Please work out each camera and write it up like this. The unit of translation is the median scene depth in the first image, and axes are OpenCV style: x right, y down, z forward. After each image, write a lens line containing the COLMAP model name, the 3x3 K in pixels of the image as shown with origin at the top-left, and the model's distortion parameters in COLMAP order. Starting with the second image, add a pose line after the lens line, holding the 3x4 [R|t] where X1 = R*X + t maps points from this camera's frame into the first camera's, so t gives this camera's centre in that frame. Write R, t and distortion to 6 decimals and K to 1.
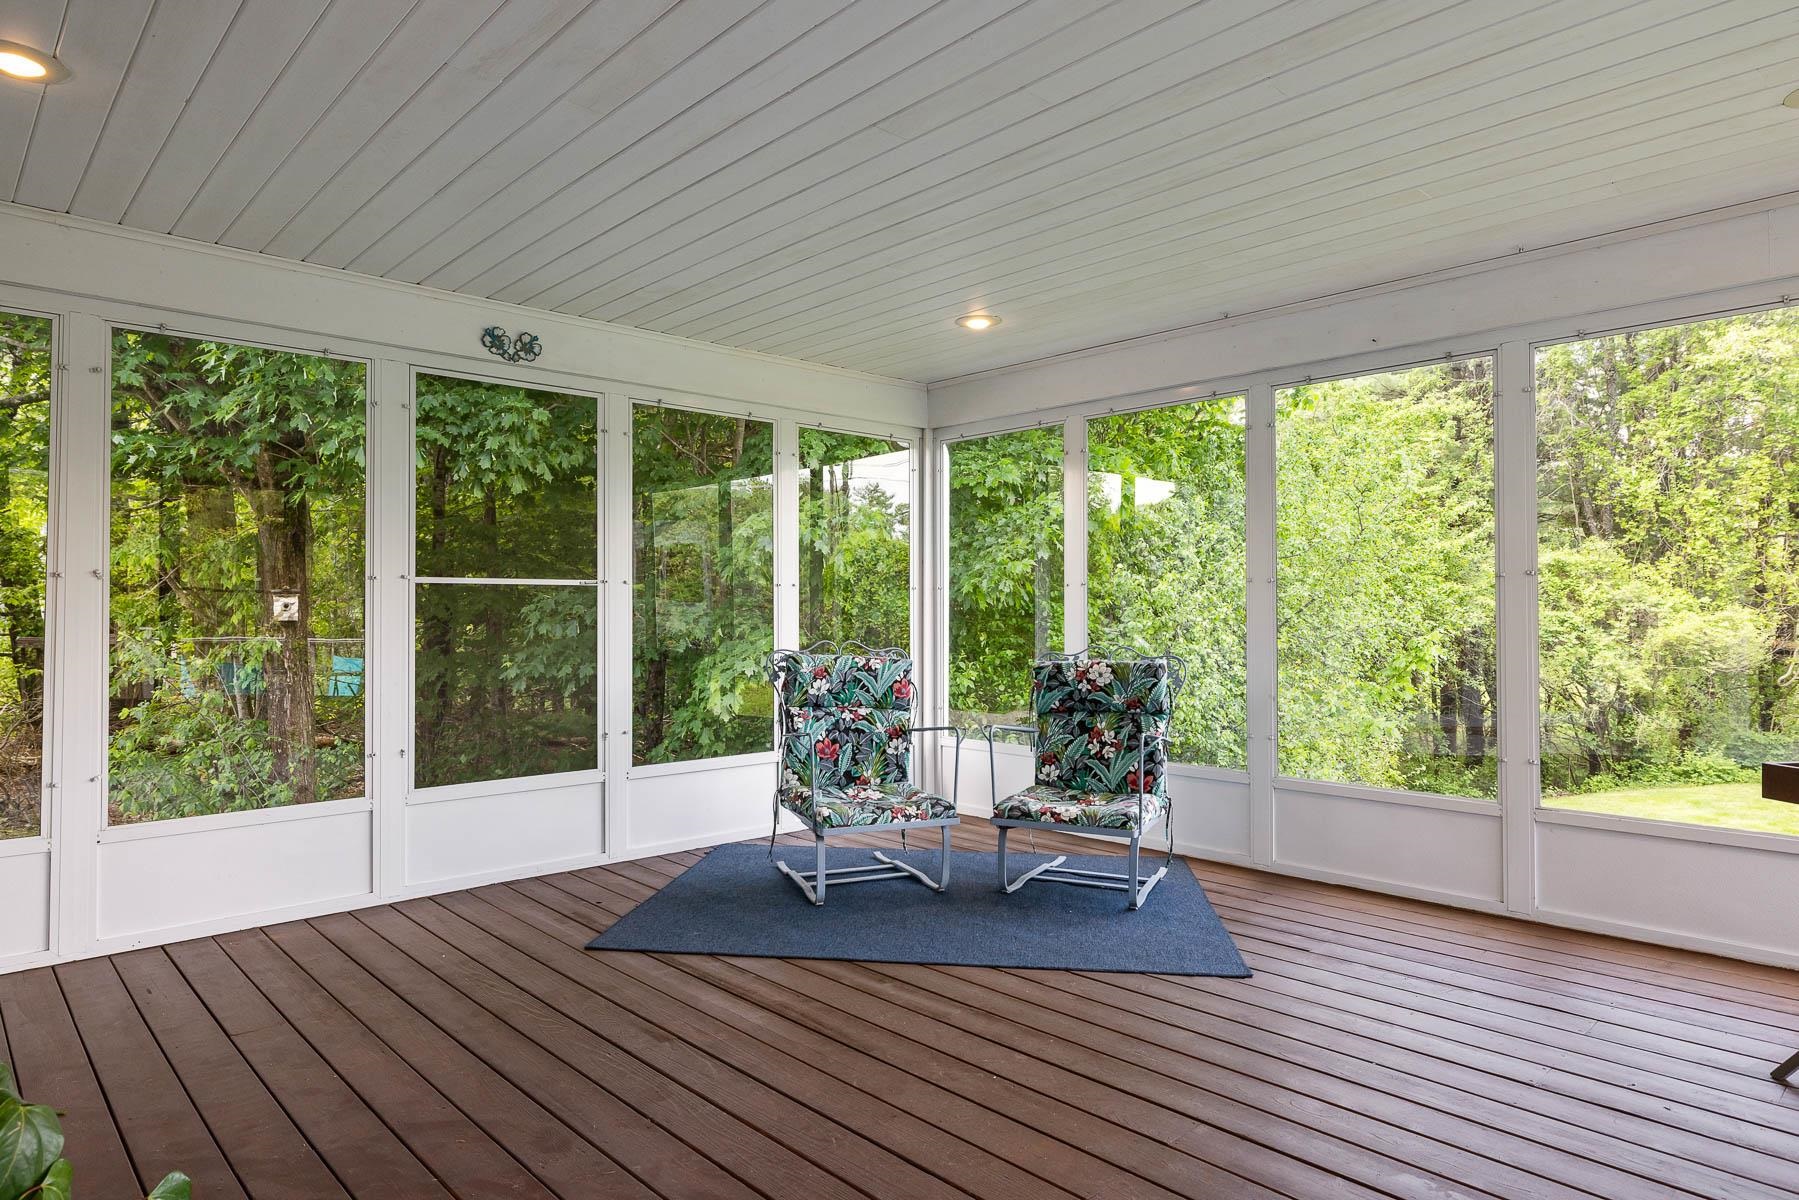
lens RADIAL K [[1093.5, 0, 903.0], [0, 1093.5, 598.1], [0, 0, 1]] dist [-0.003510, -0.000161]
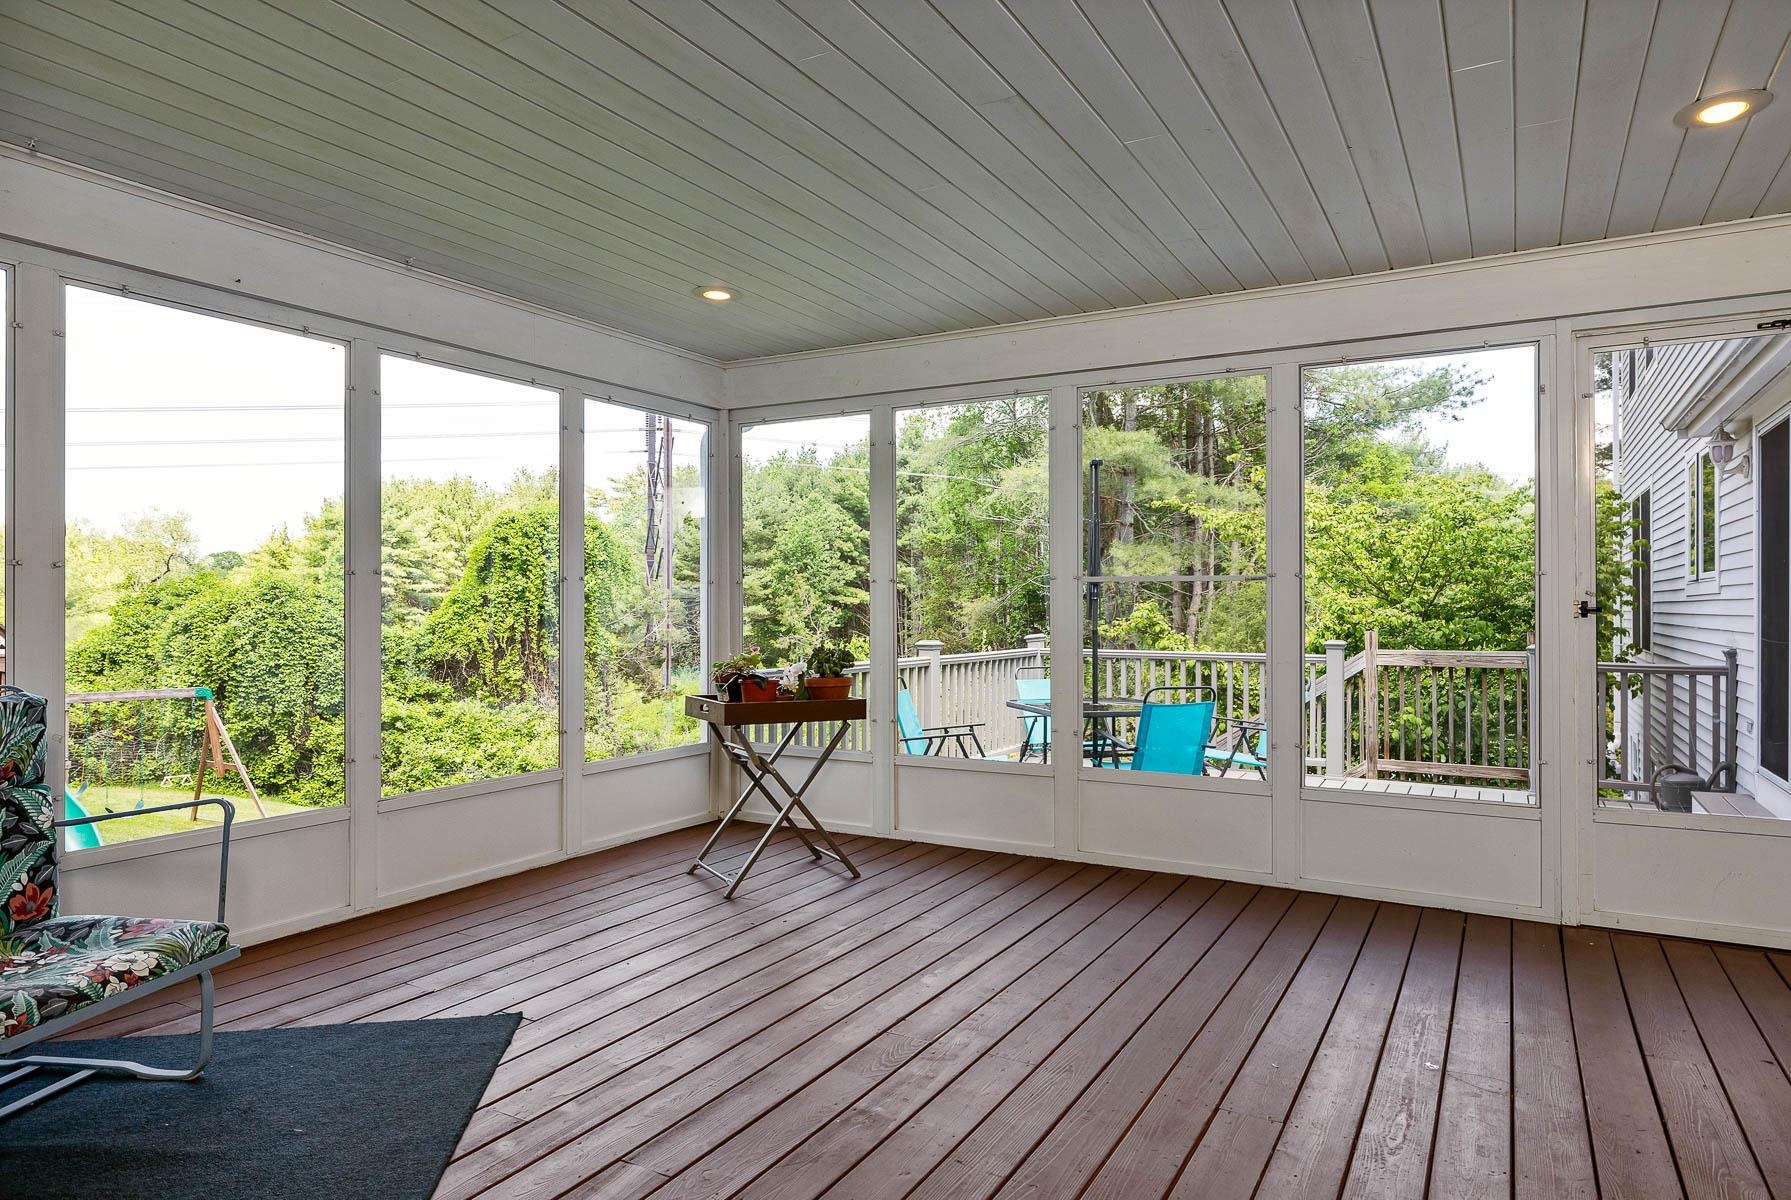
lens RADIAL K [[1088.7, 0, 896.3], [0, 1088.7, 602.3], [0, 0, 1]] dist [-0.003510, -0.000161]
pose [[-0.312259, 0.006307, 0.949976, -0.582104], [-0.008720, 0.999917, -0.009505, 0.010411], [-0.949957, -0.011252, -0.312178, 0.906584]]
